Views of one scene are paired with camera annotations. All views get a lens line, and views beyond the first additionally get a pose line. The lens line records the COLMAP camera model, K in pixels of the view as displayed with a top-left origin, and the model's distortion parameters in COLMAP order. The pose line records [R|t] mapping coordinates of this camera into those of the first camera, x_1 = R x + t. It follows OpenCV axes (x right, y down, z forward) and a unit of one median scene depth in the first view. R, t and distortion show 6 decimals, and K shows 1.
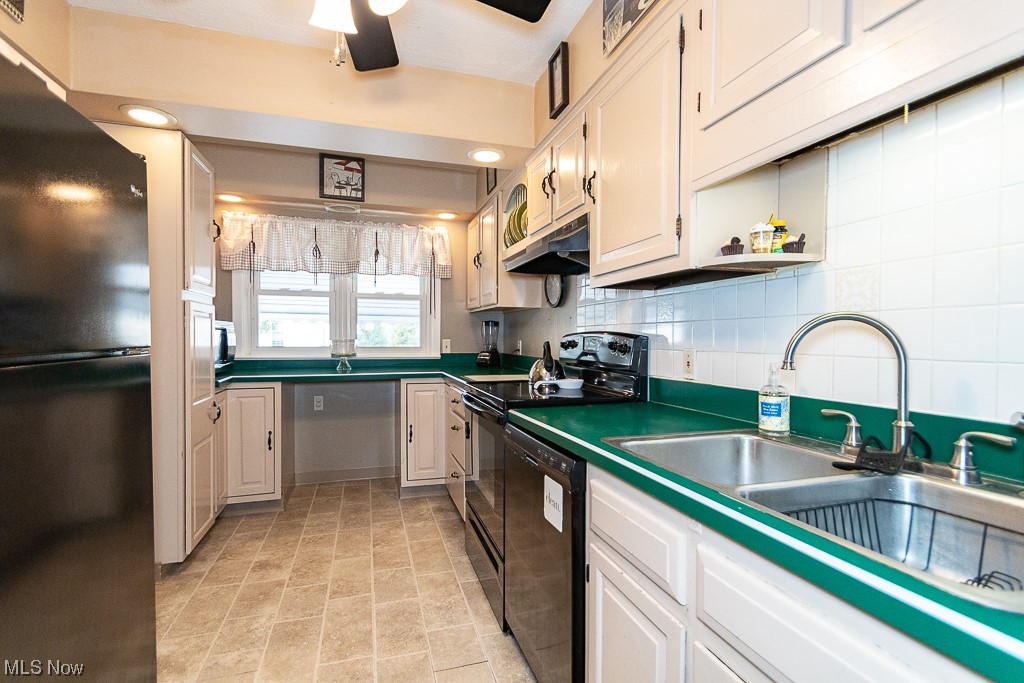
lens RADIAL K [[483.9, 0, 520.7], [0, 483.9, 346.7], [0, 0, 1]] dist [0.012985, -0.008091]
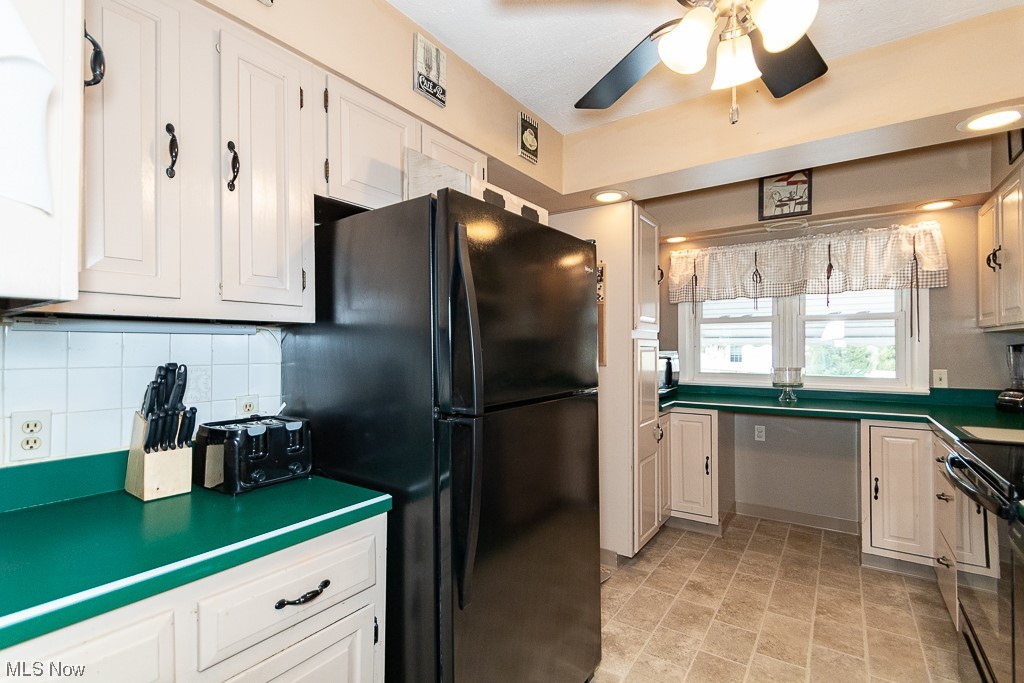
lens RADIAL K [[483.9, 0, 495.0], [0, 483.9, 344.9], [0, 0, 1]] dist [0.012985, -0.008091]
pose [[0.597309, -0.012445, -0.801914, 0.046288], [-0.010896, 0.999661, -0.023630, -0.033896], [0.801937, 0.022853, 0.596971, 0.007016]]
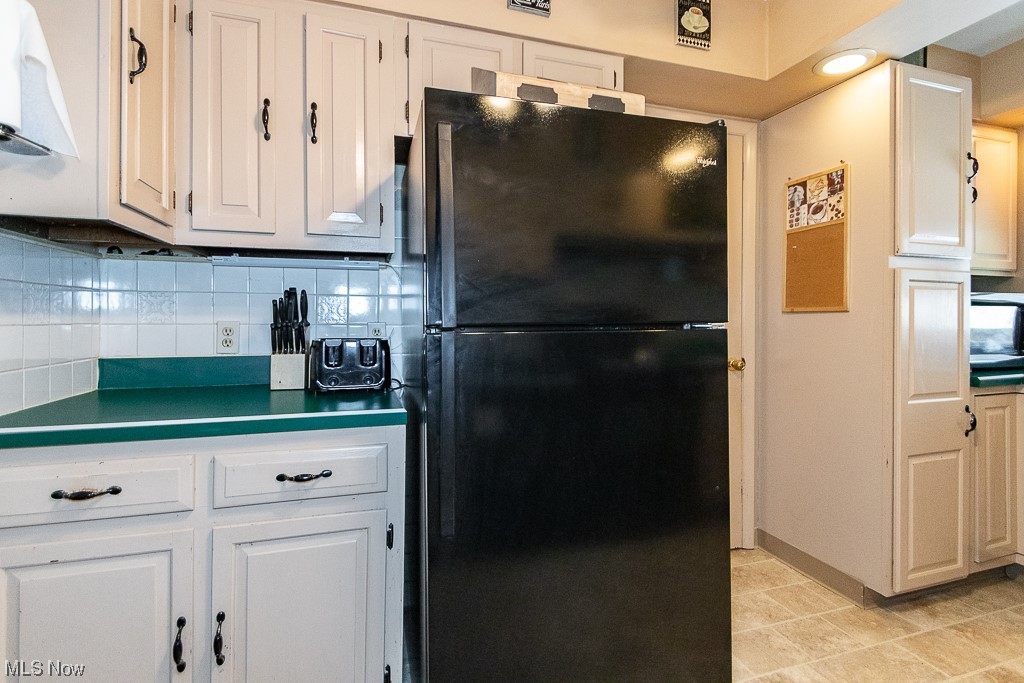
lens RADIAL K [[483.9, 0, 502.4], [0, 483.9, 320.6], [0, 0, 1]] dist [0.012985, -0.008091]
pose [[-0.014659, -0.006223, -0.999873, 0.079097], [-0.024983, 0.999671, -0.005855, 0.007518], [0.999580, 0.024894, -0.014809, 0.266484]]
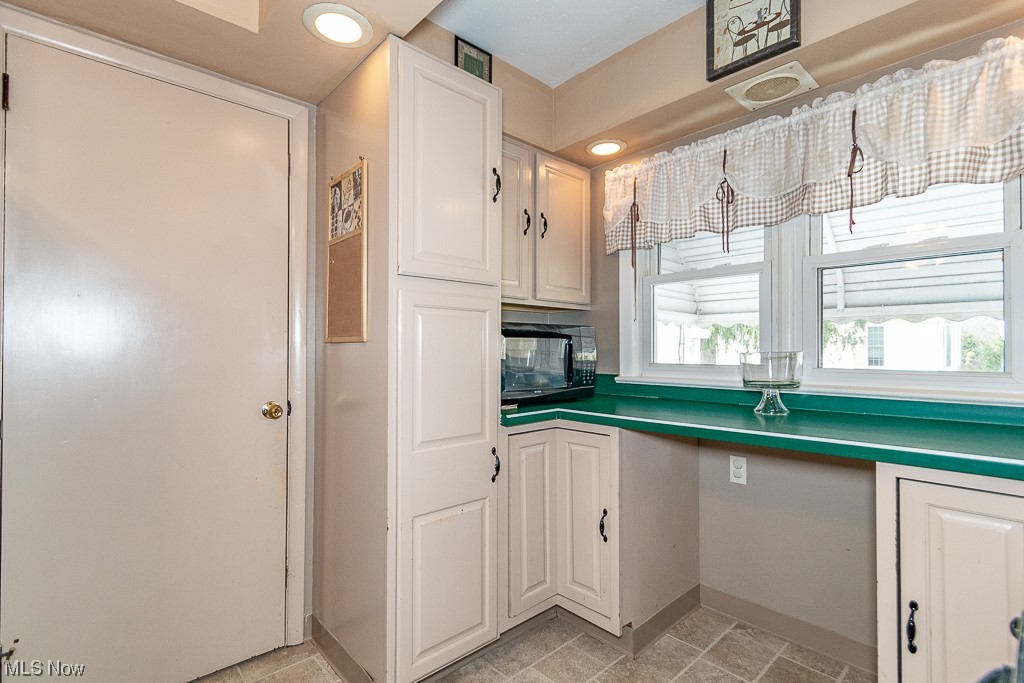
lens RADIAL K [[483.9, 0, 501.7], [0, 483.9, 345.0], [0, 0, 1]] dist [0.012985, -0.008091]
pose [[0.404036, -0.017707, -0.914572, -0.029591], [-0.017670, 0.999475, -0.027157, -0.004534], [0.914572, 0.027133, 0.403511, 0.615289]]
